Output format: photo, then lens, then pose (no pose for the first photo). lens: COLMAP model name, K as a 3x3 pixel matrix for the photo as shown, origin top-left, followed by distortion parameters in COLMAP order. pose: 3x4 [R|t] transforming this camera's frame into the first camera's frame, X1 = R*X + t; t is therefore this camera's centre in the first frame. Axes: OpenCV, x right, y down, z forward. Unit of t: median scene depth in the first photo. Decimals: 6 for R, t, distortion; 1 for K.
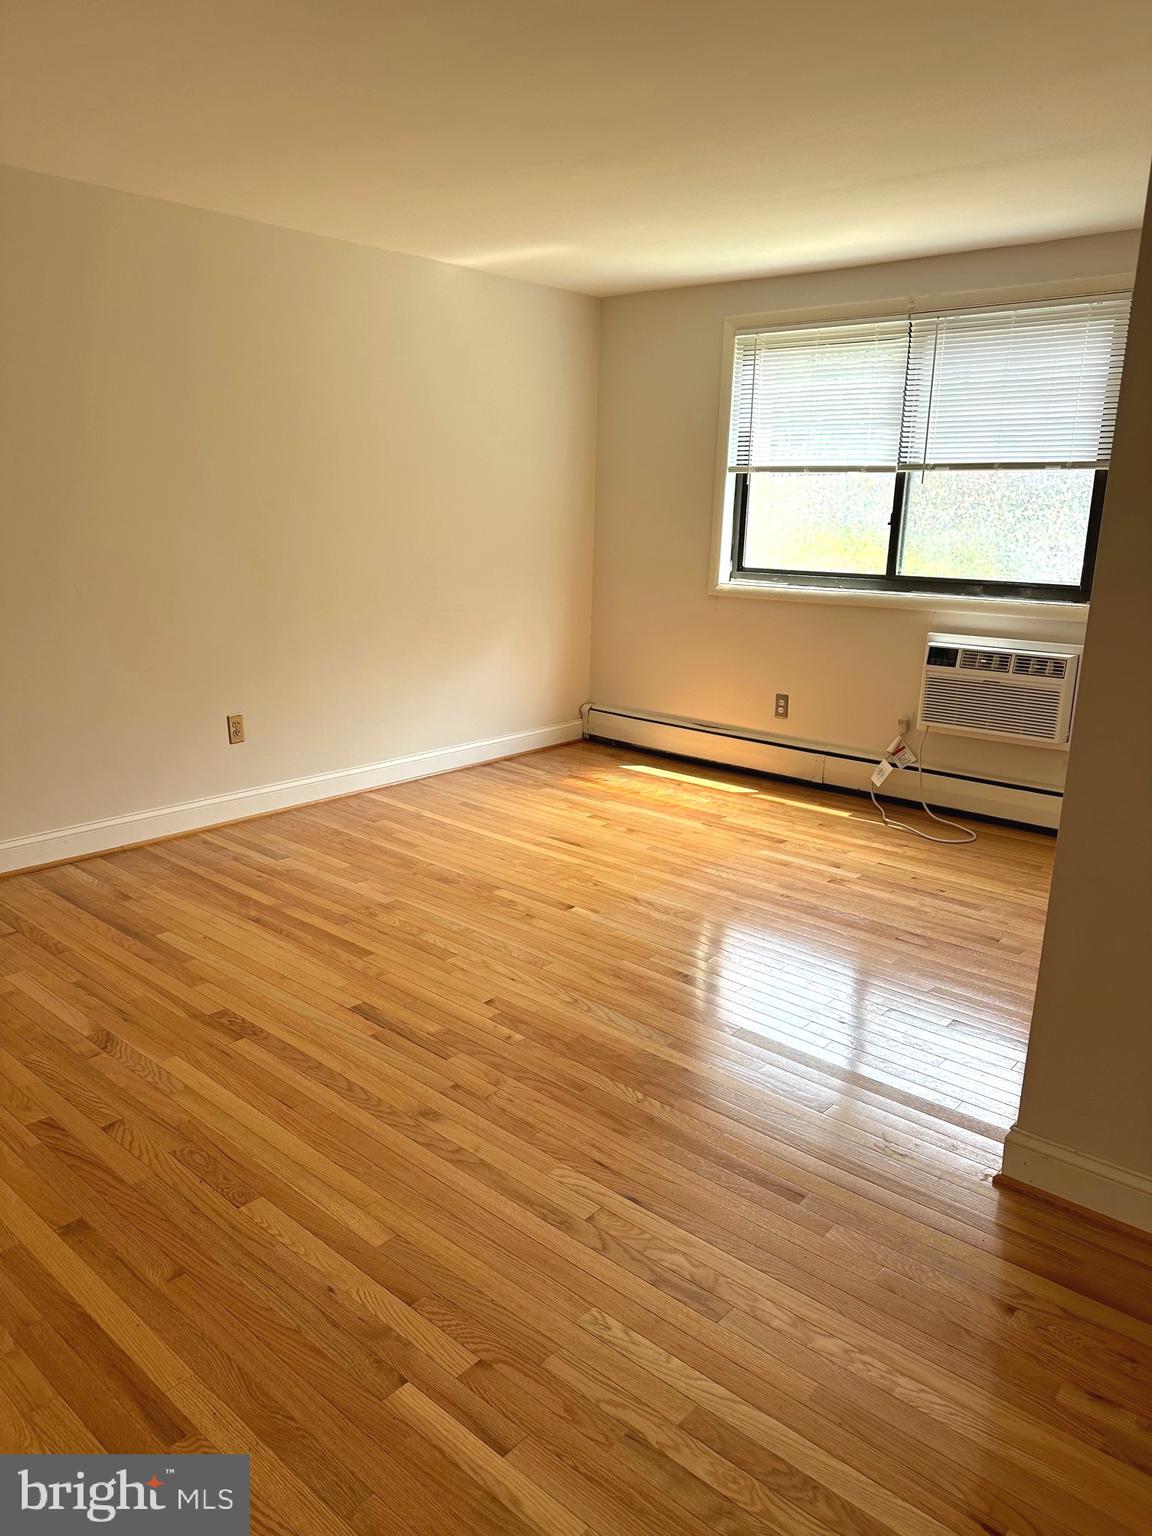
lens RADIAL K [[1078.2, 0, 588.2], [0, 1078.2, 747.6], [0, 0, 1]] dist [0.077745, -0.106452]
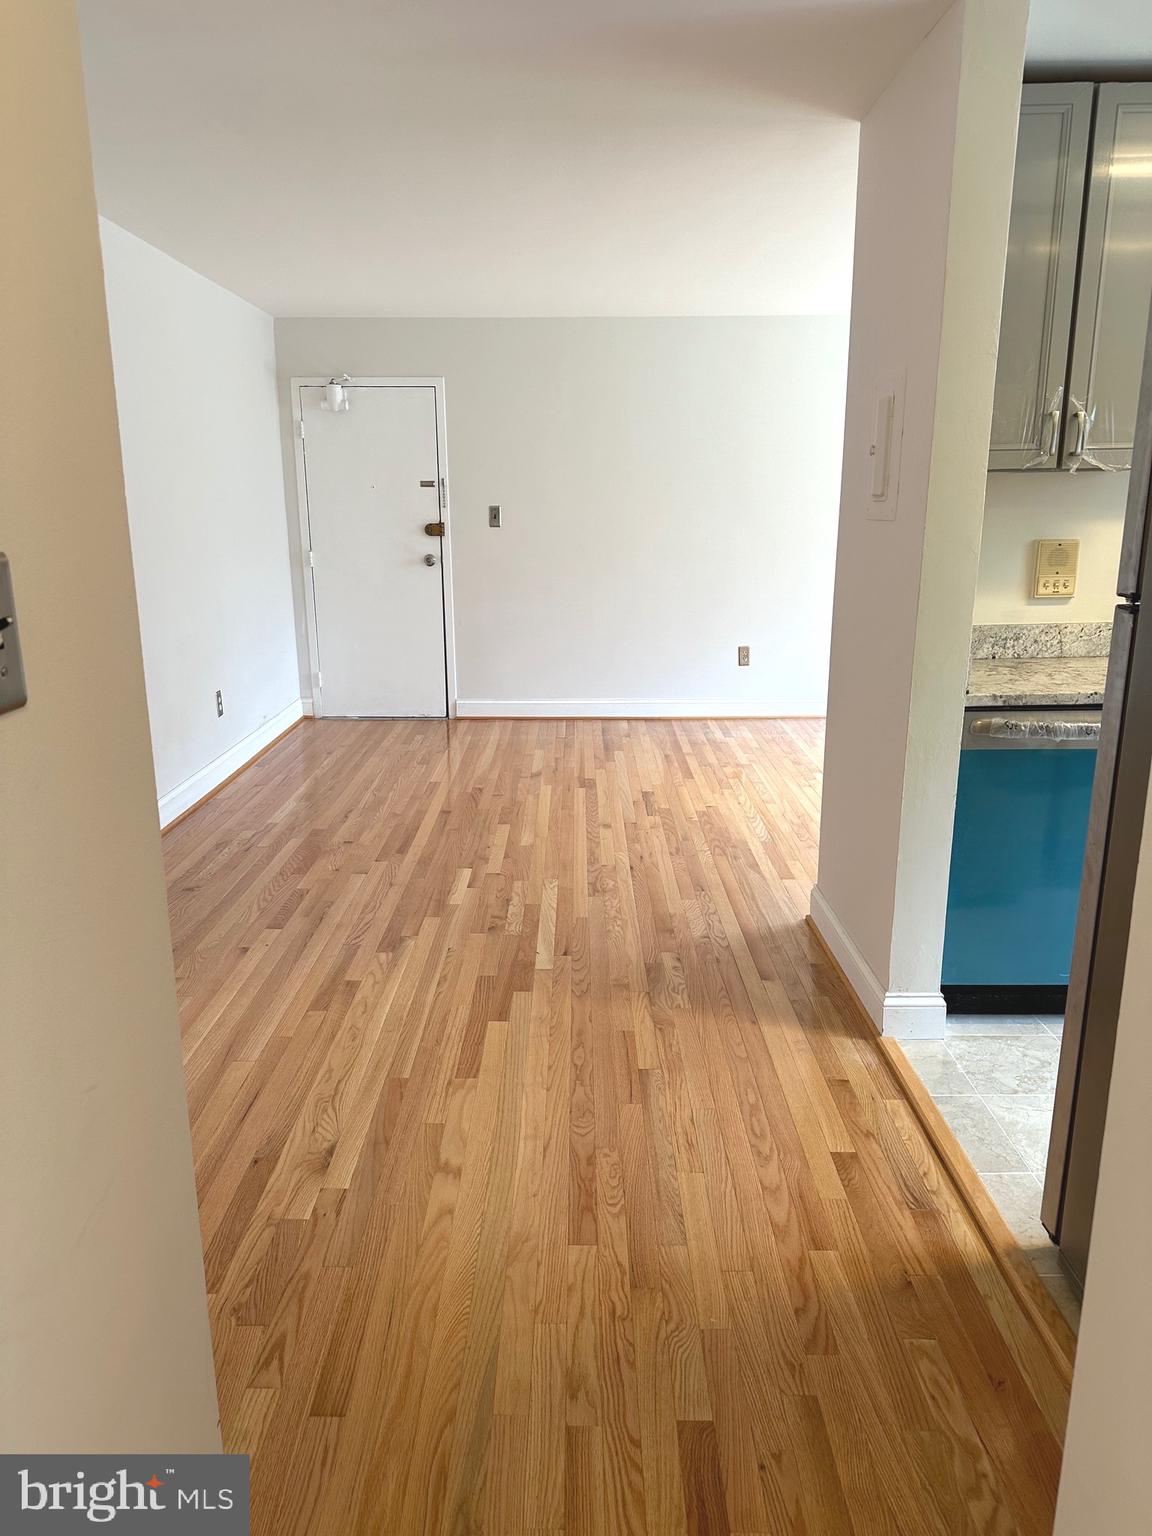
lens RADIAL K [[1078.2, 0, 580.1], [0, 1078.2, 753.5], [0, 0, 1]] dist [0.077745, -0.106452]
pose [[0.654370, 0.152838, -0.740567, 0.741965], [-0.158566, 0.985321, 0.063240, 0.063668], [0.739362, 0.076046, 0.669000, -0.184947]]
